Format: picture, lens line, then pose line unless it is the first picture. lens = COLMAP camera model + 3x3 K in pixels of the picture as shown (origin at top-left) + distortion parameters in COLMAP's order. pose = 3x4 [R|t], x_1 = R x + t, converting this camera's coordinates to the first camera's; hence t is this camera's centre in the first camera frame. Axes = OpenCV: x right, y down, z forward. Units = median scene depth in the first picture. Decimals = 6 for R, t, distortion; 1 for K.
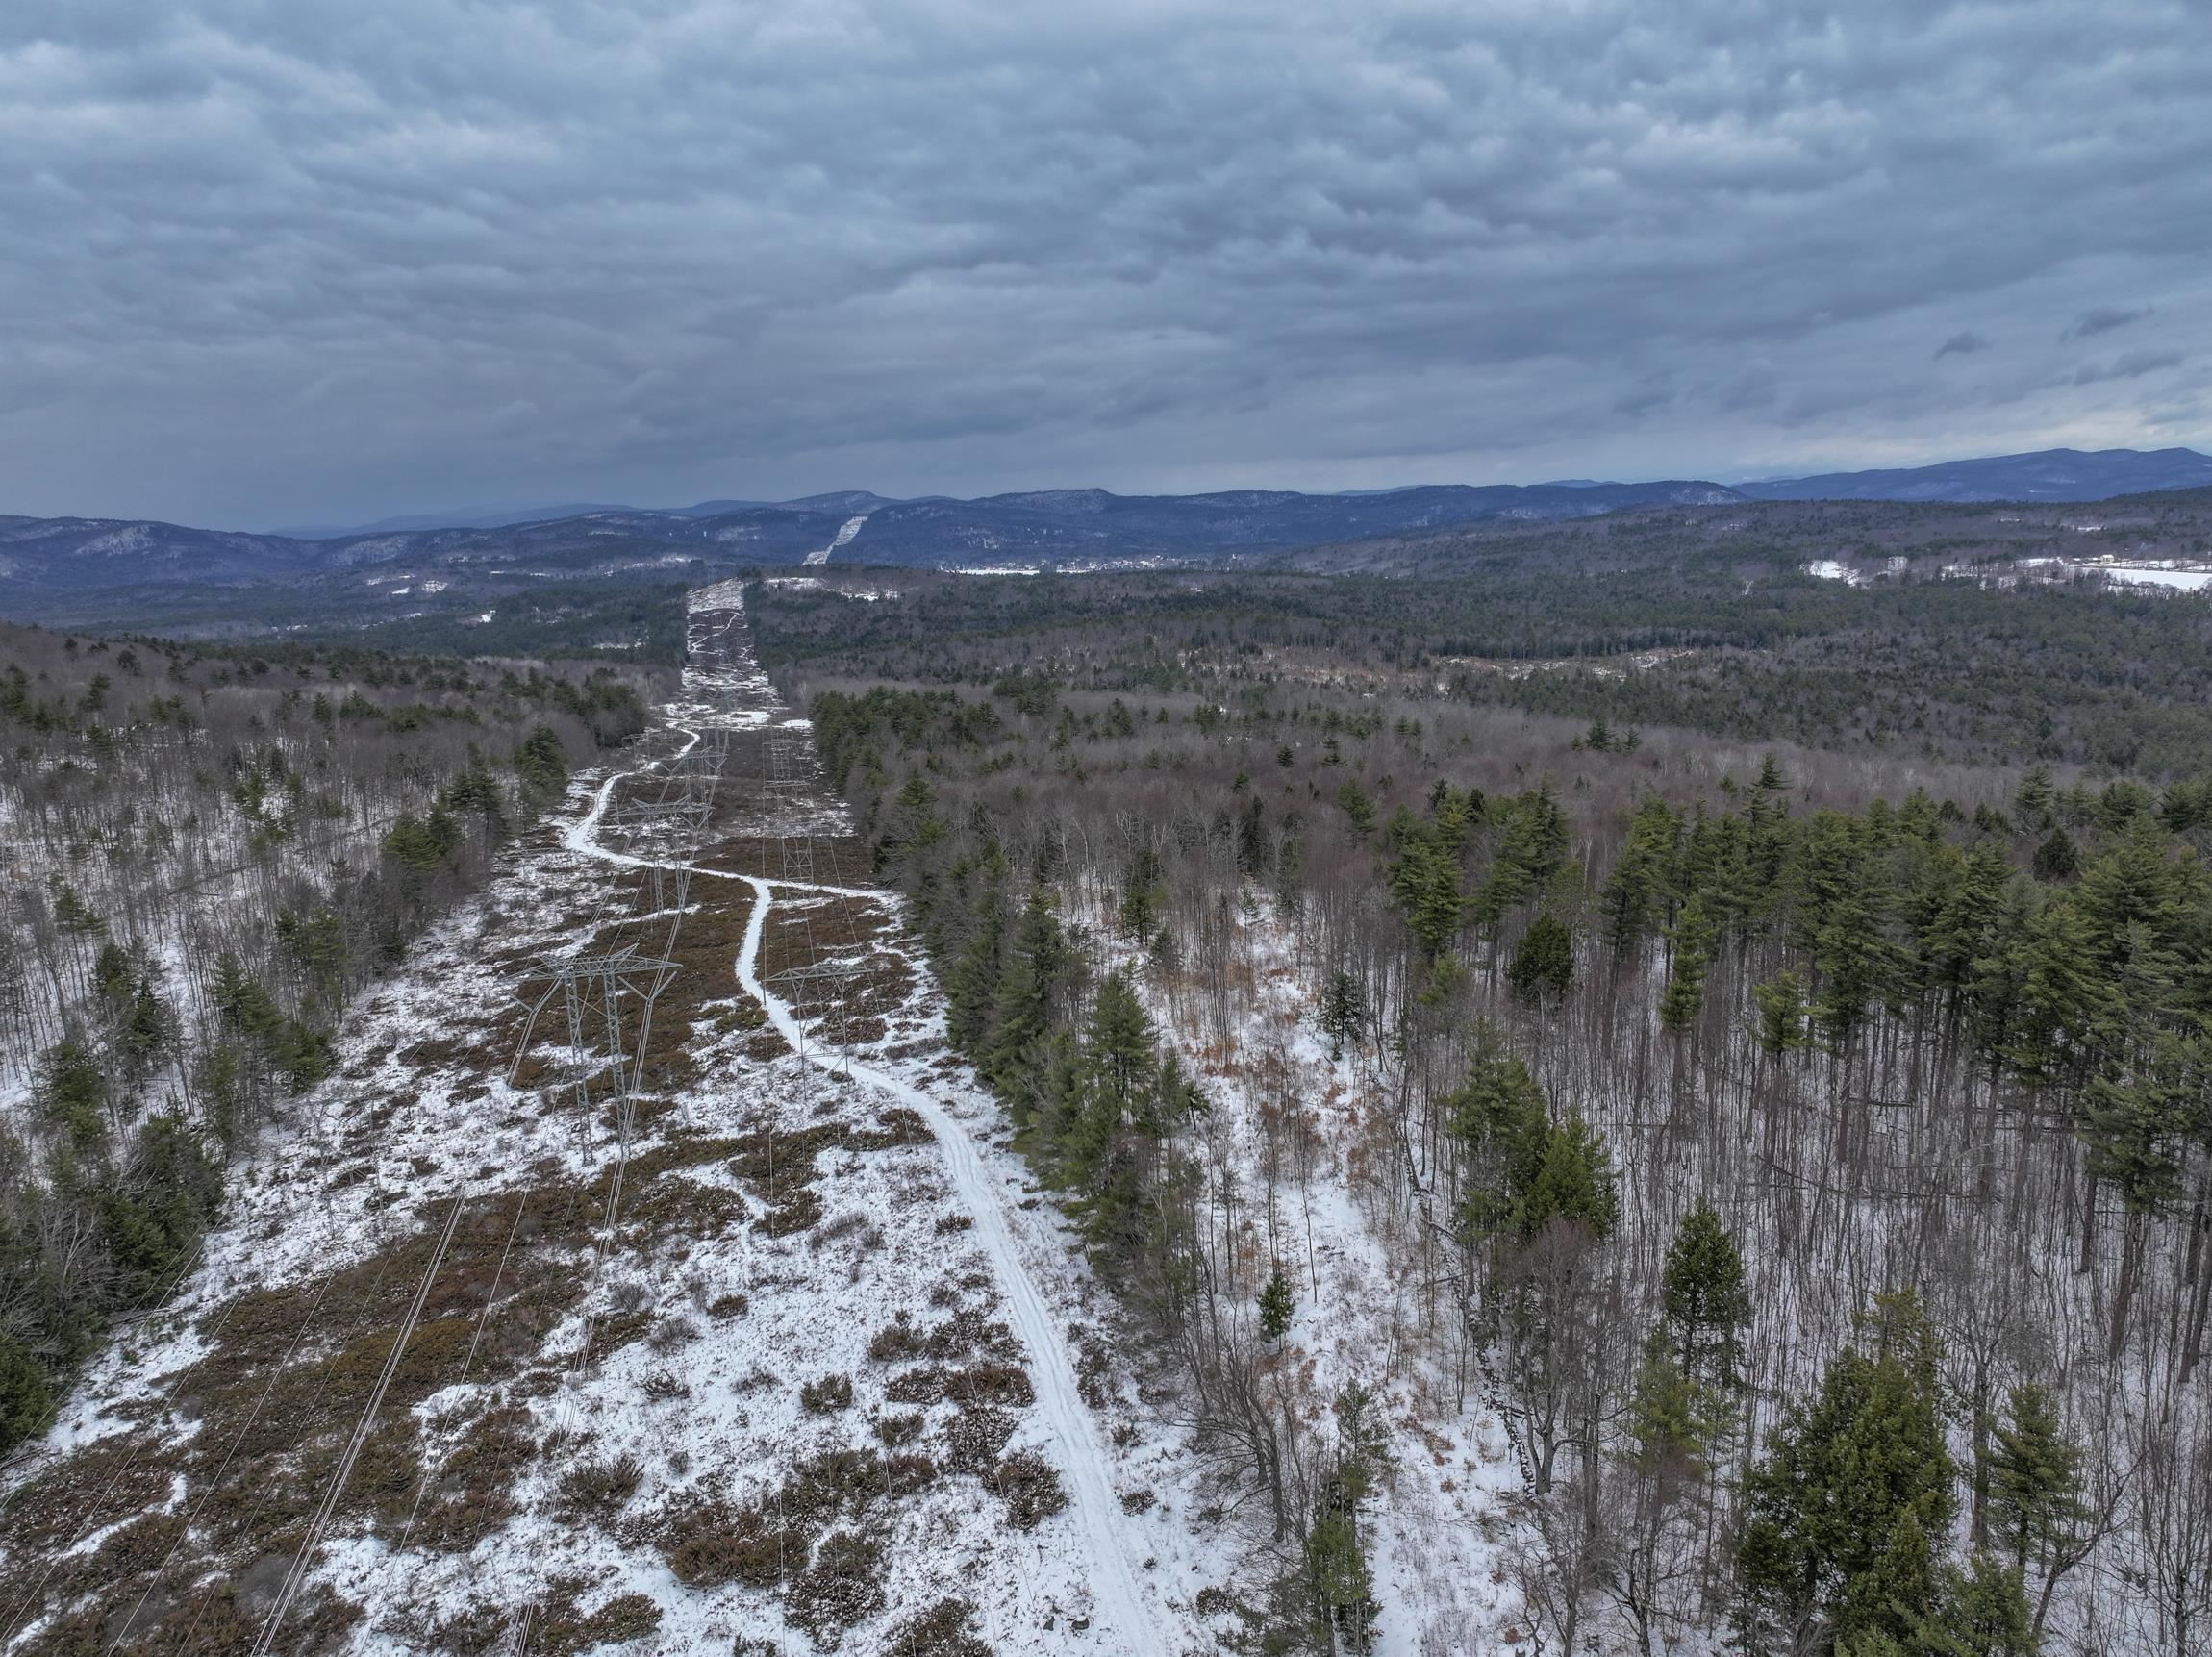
lens RADIAL K [[1629.0, 0, 1113.9], [0, 1629.0, 827.3], [0, 0, 1]] dist [-0.000621, 0.008939]
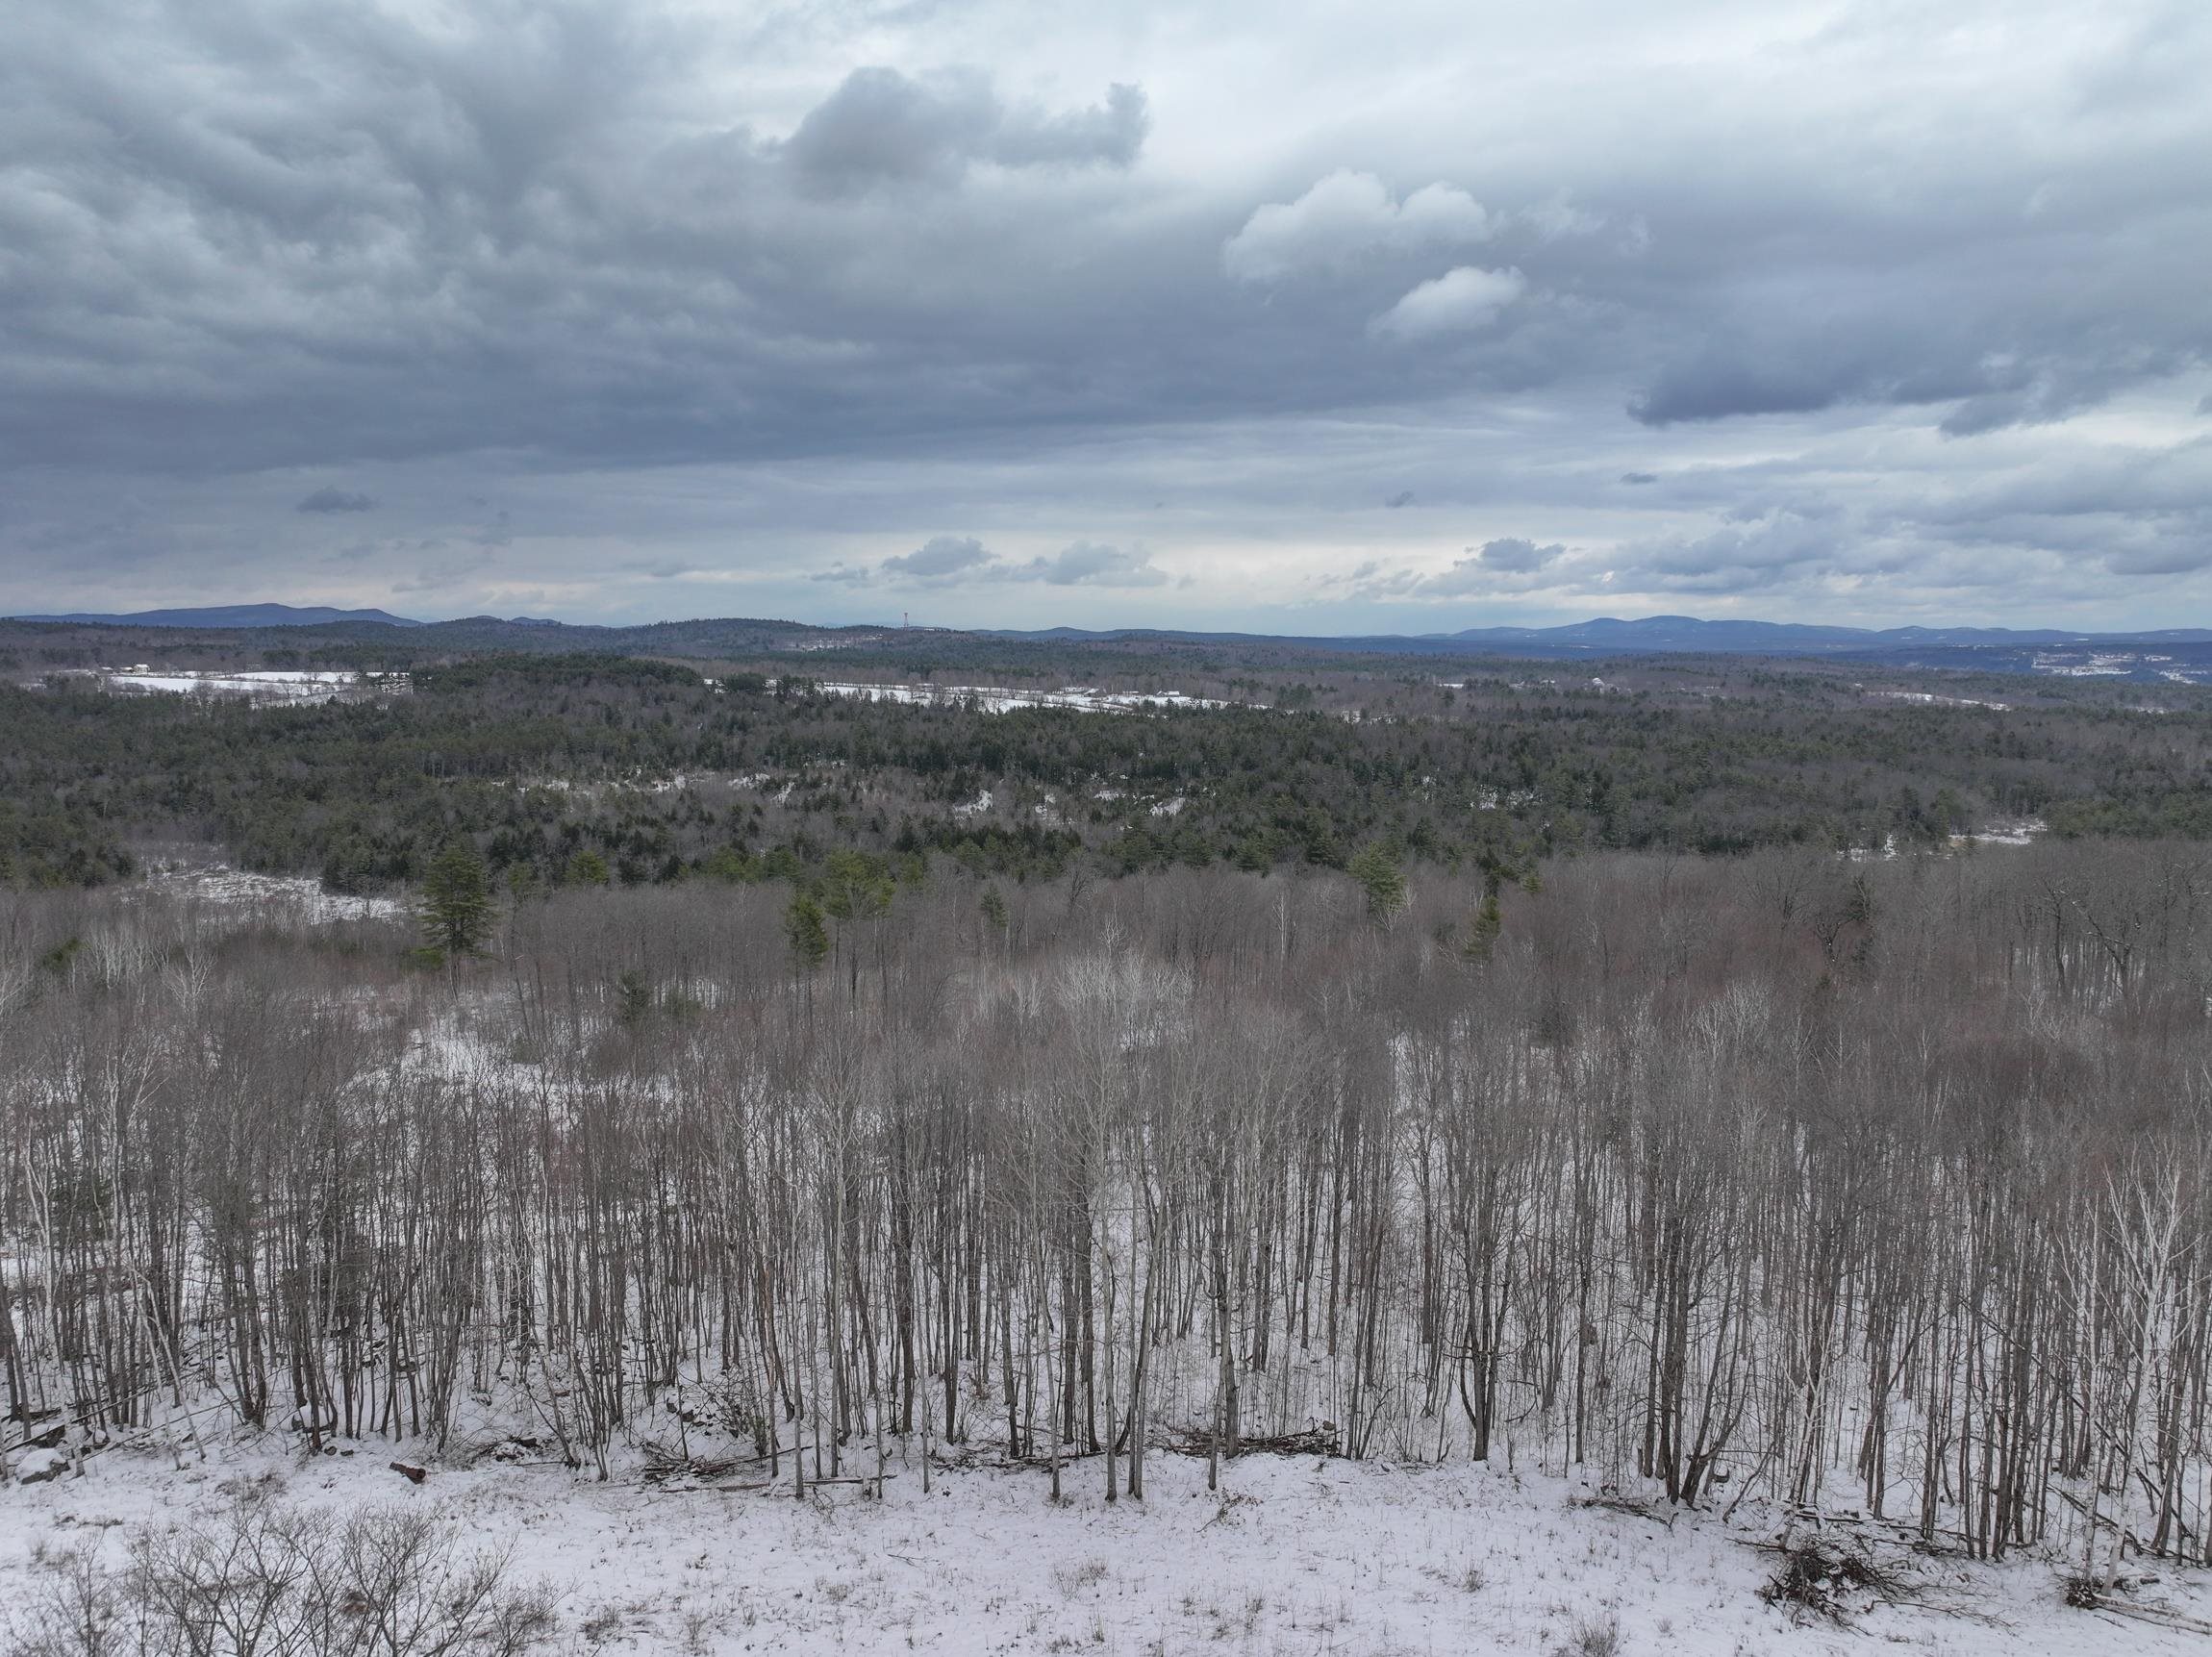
lens RADIAL K [[1540.2, 0, 1111.0], [0, 1540.2, 826.5], [0, 0, 1]] dist [0.010317, 0.000312]
pose [[0.545131, -0.062400, 0.836025, 0.163780], [0.136583, 0.990513, -0.015128, 0.009312], [-0.827150, 0.122433, 0.548483, 0.081787]]
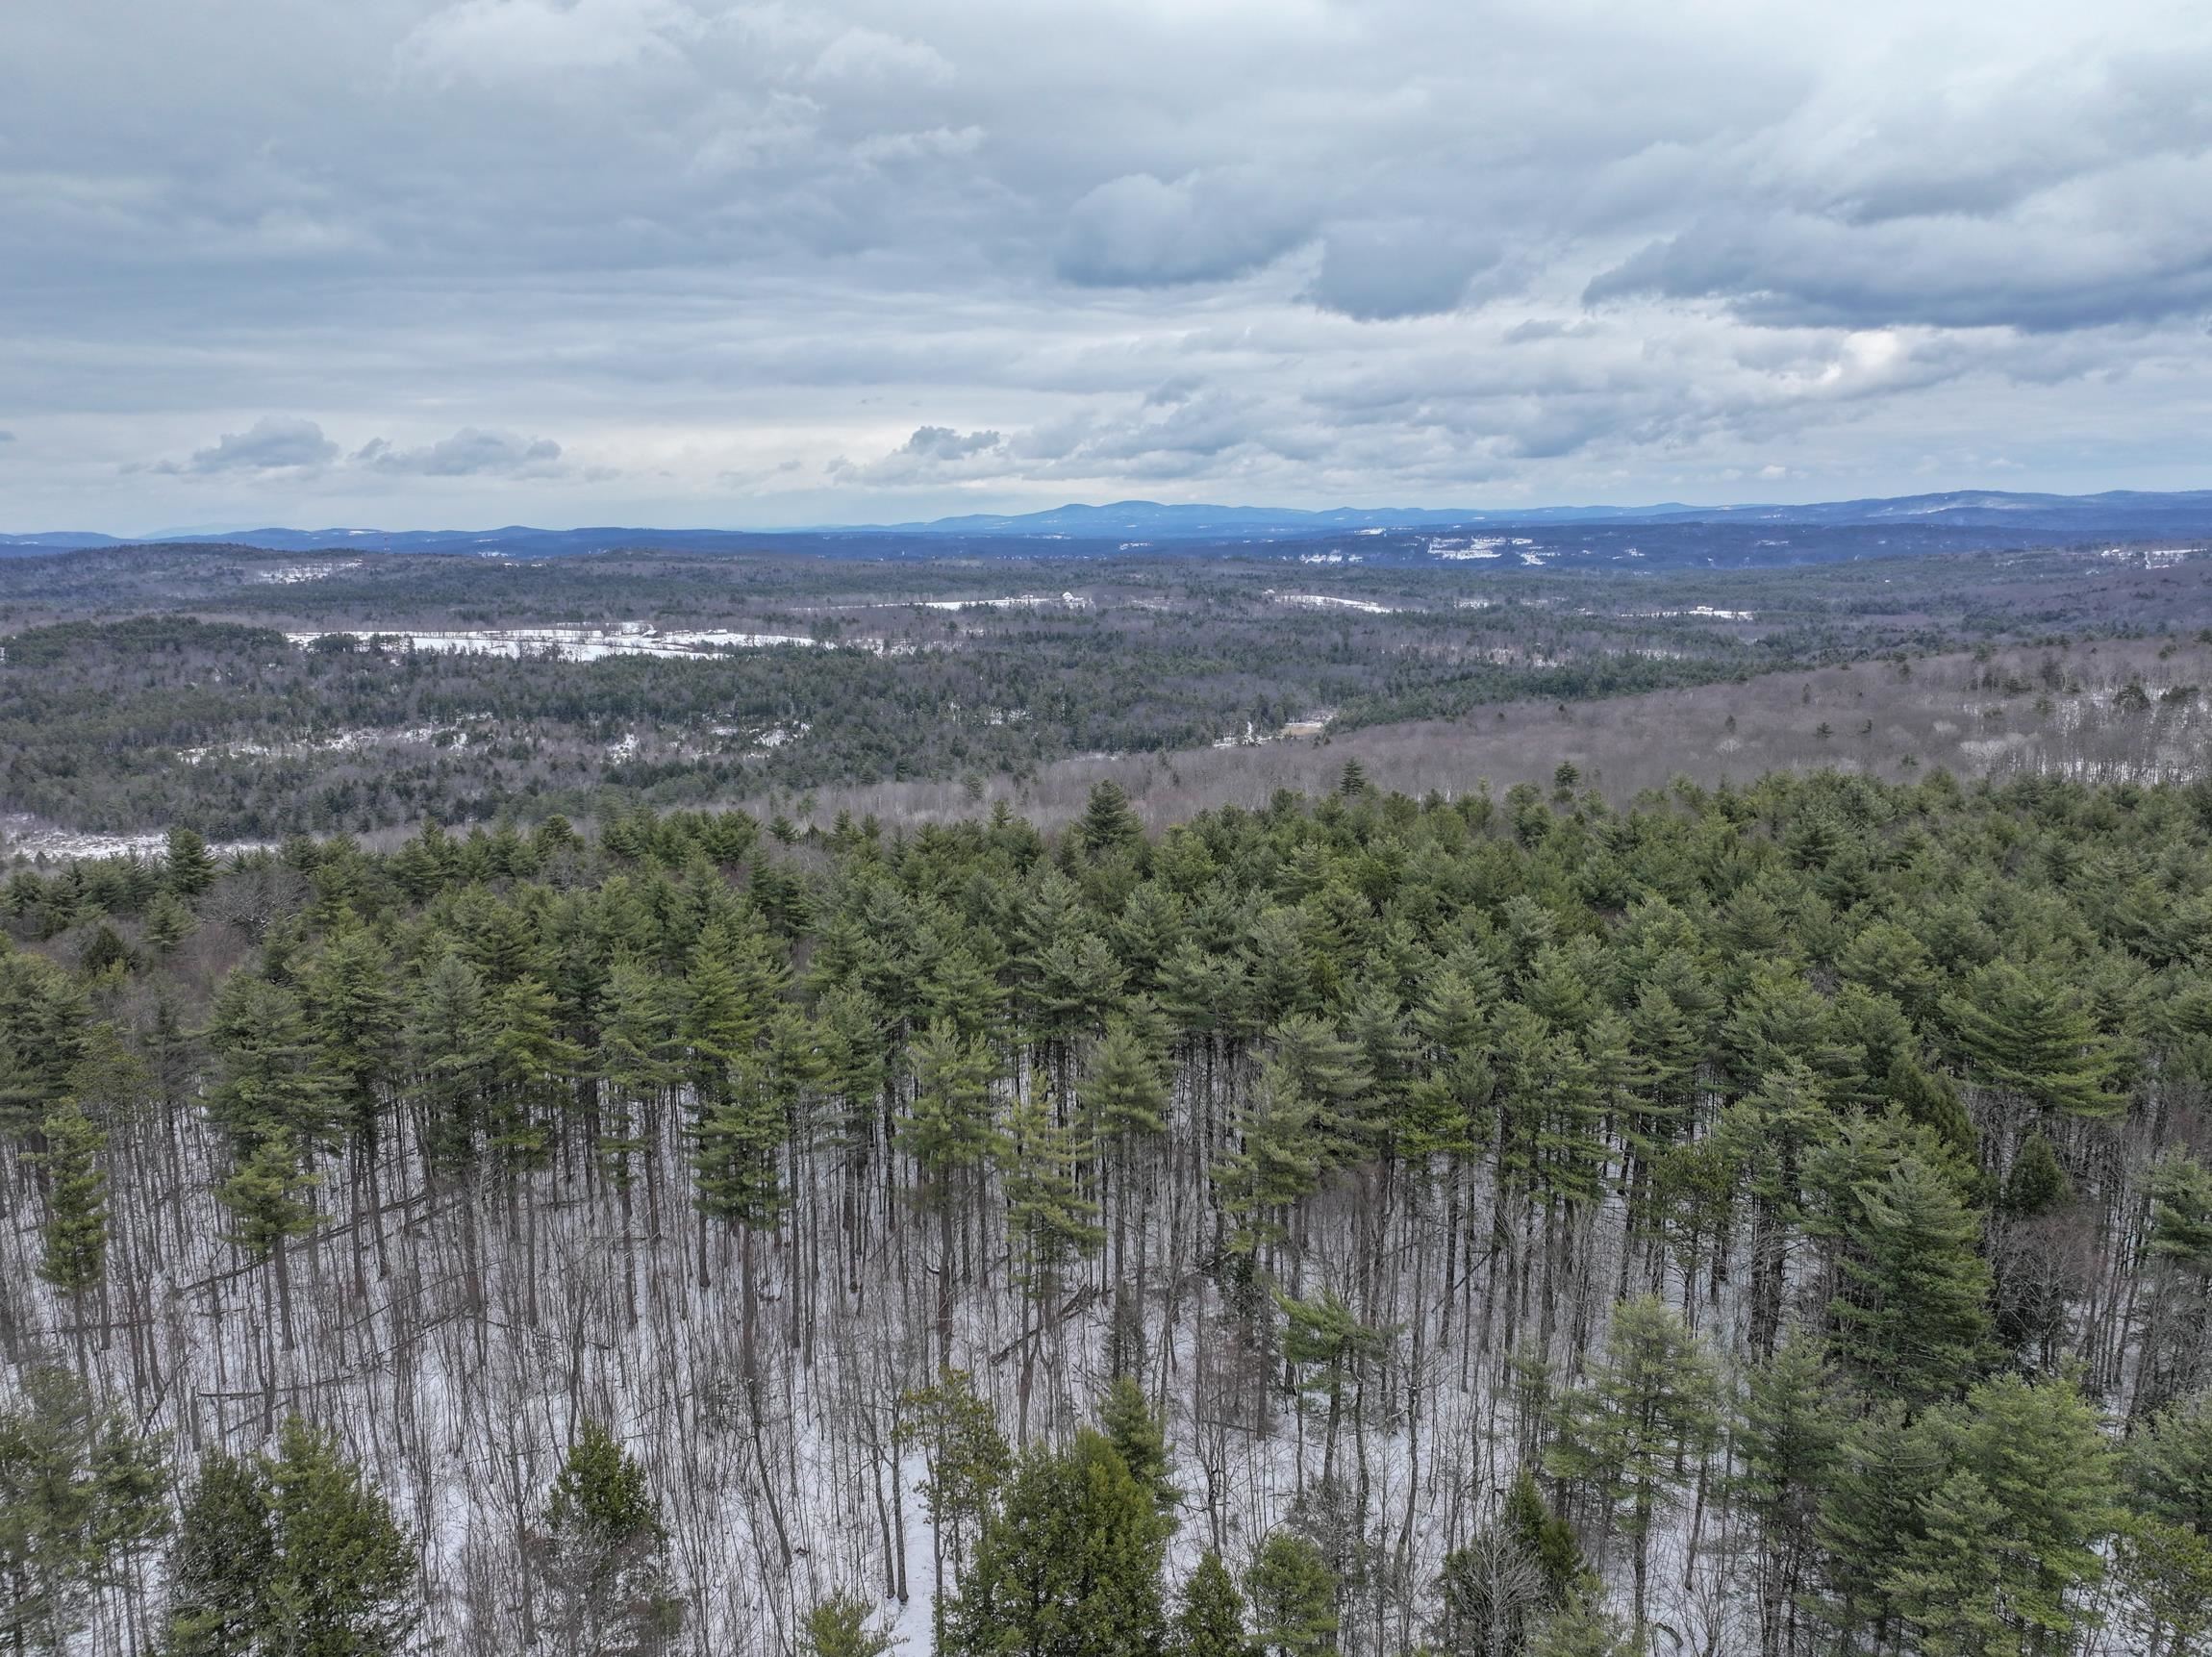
lens RADIAL K [[1600.2, 0, 1106.0], [0, 1600.2, 828.5], [0, 0, 1]] dist [0.002982, 0.014601]
pose [[0.249064, -0.151030, 0.956638, -0.013895], [0.193510, 0.975608, 0.103643, -0.003927], [-0.948958, 0.159305, 0.272215, 0.024862]]
